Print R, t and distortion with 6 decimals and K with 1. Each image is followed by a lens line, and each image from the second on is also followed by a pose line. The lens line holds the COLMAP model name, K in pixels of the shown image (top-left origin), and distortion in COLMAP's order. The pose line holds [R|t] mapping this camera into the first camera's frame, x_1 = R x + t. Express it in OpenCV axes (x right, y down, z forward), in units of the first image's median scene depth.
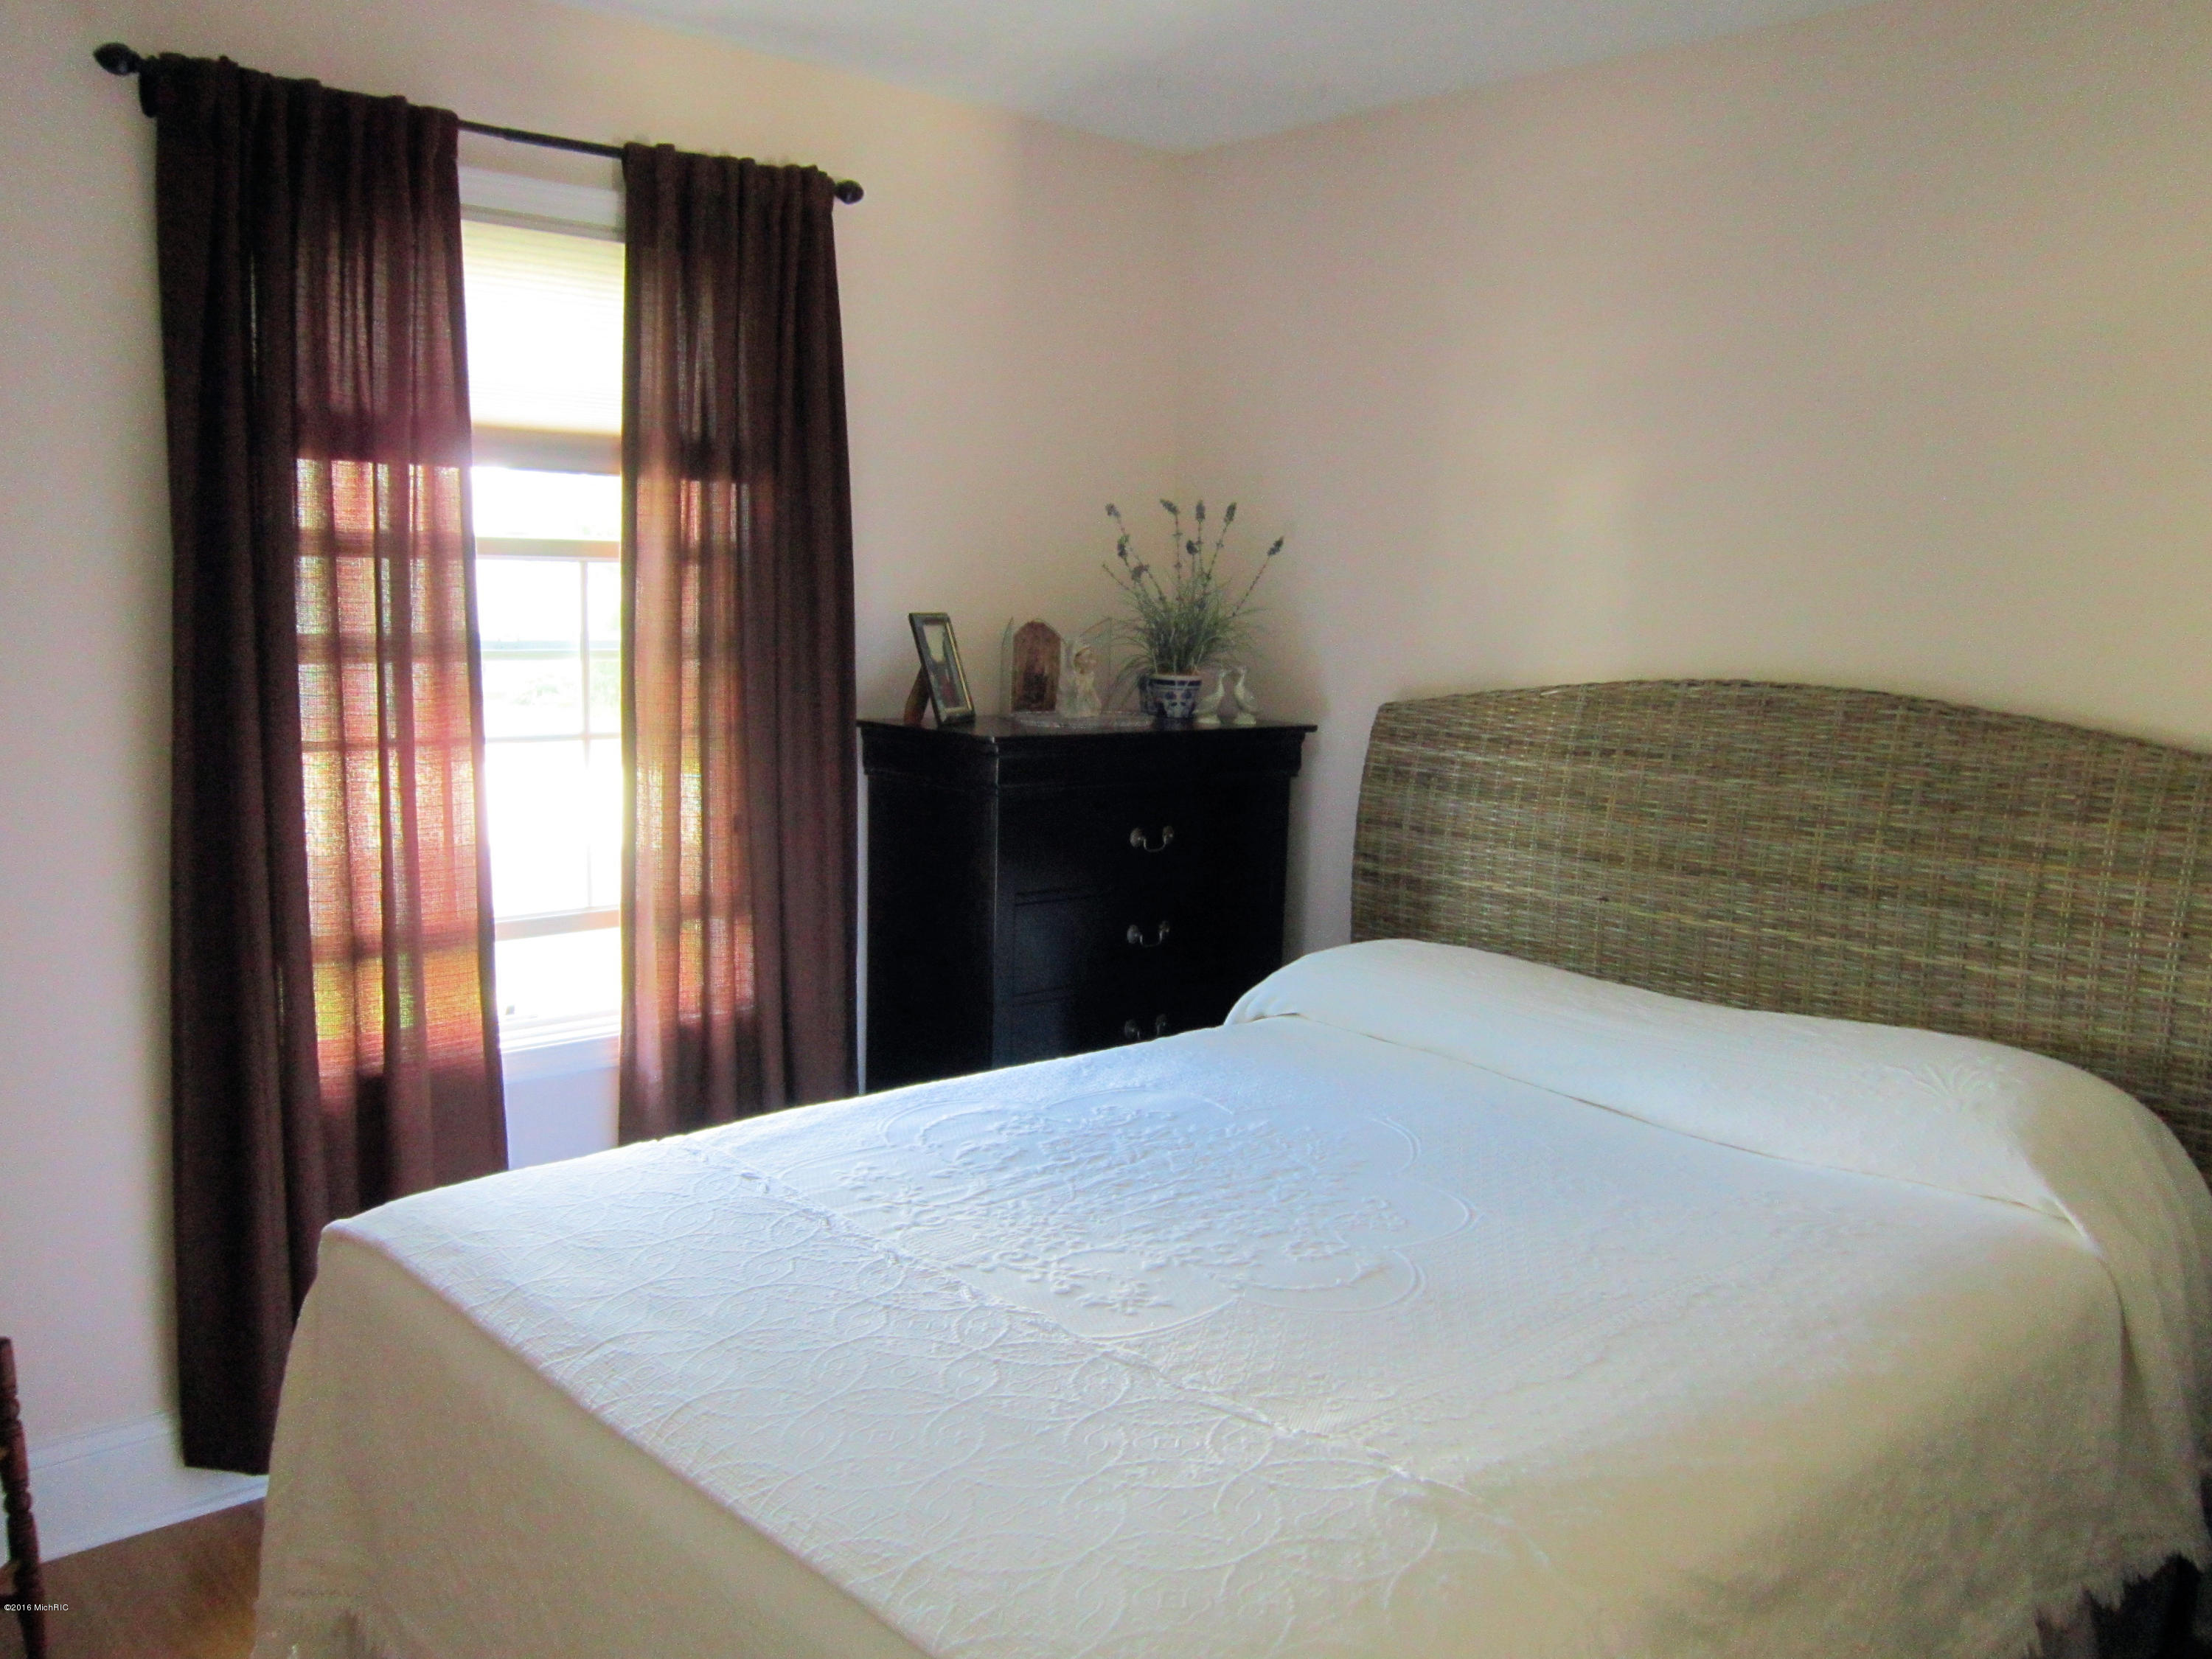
lens RADIAL K [[1841.0, 0, 1112.1], [0, 1841.0, 821.6], [0, 0, 1]] dist [-0.039437, 0.007838]
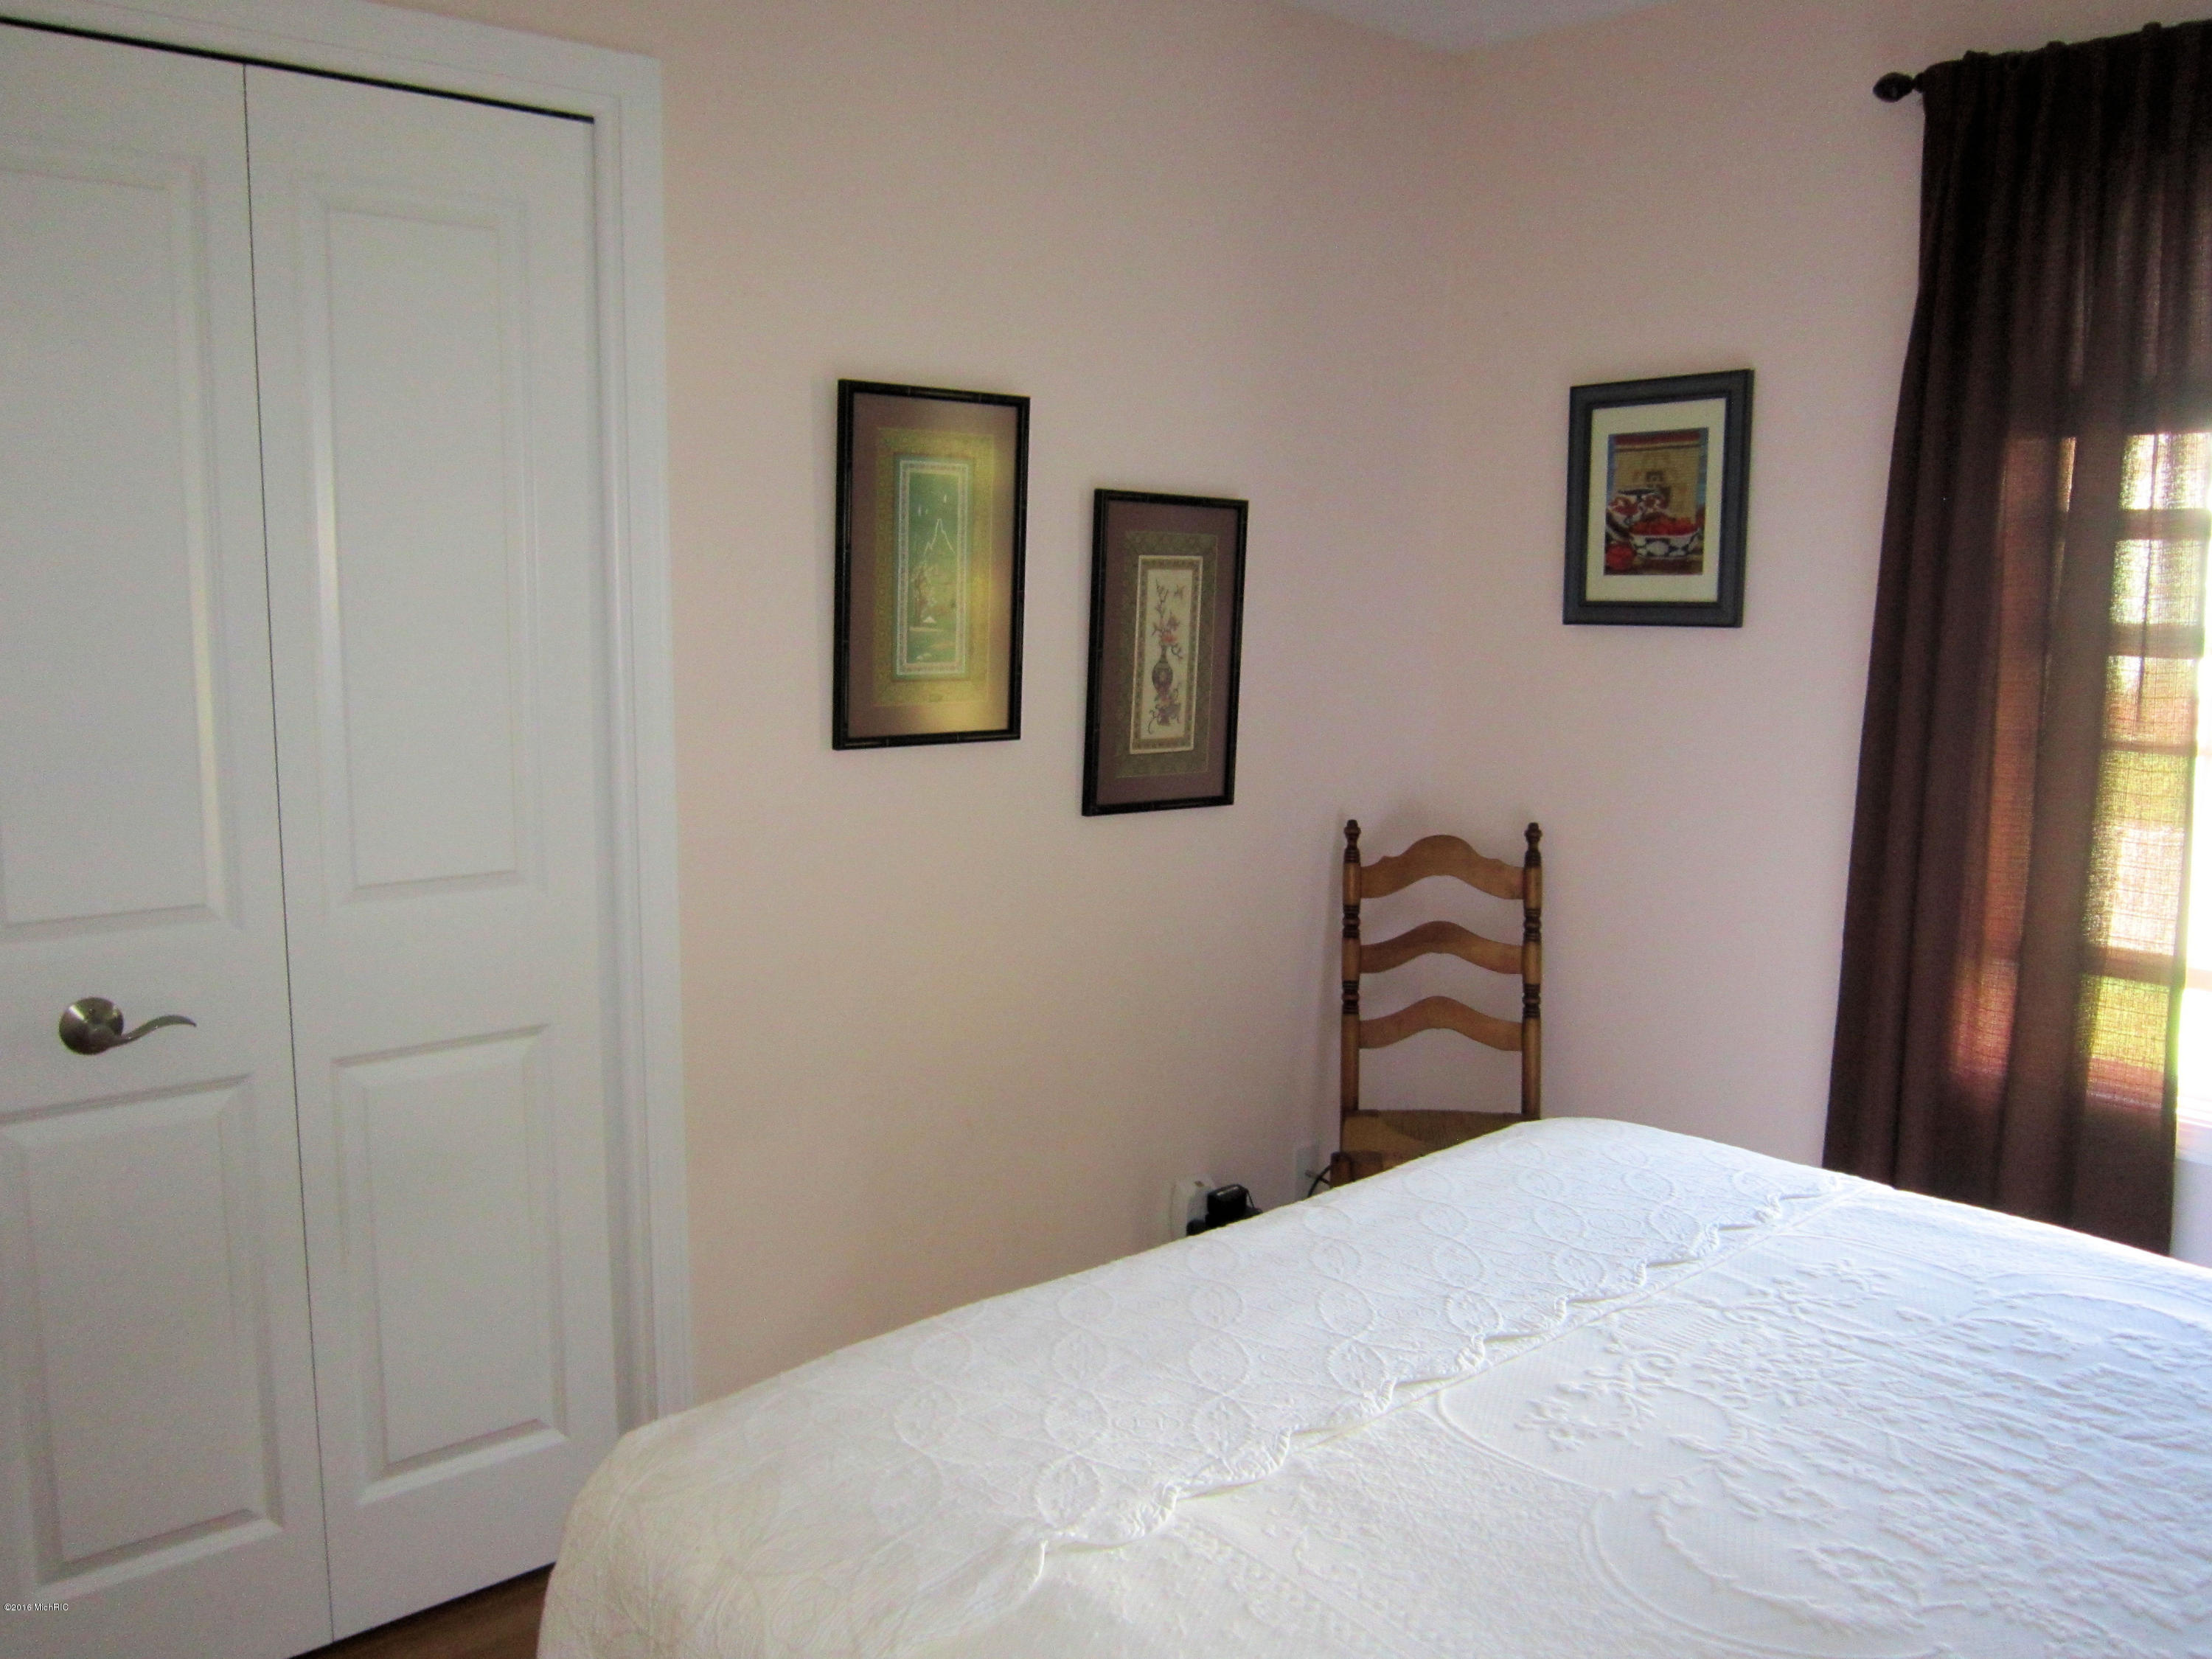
lens RADIAL K [[1841.0, 0, 1112.4], [0, 1841.0, 832.3], [0, 0, 1]] dist [-0.039437, 0.007838]
pose [[-0.033572, 0.122240, -0.991933, 0.651870], [-0.133030, 0.983114, 0.125656, -0.058269], [0.990543, 0.136176, -0.016743, 0.655129]]
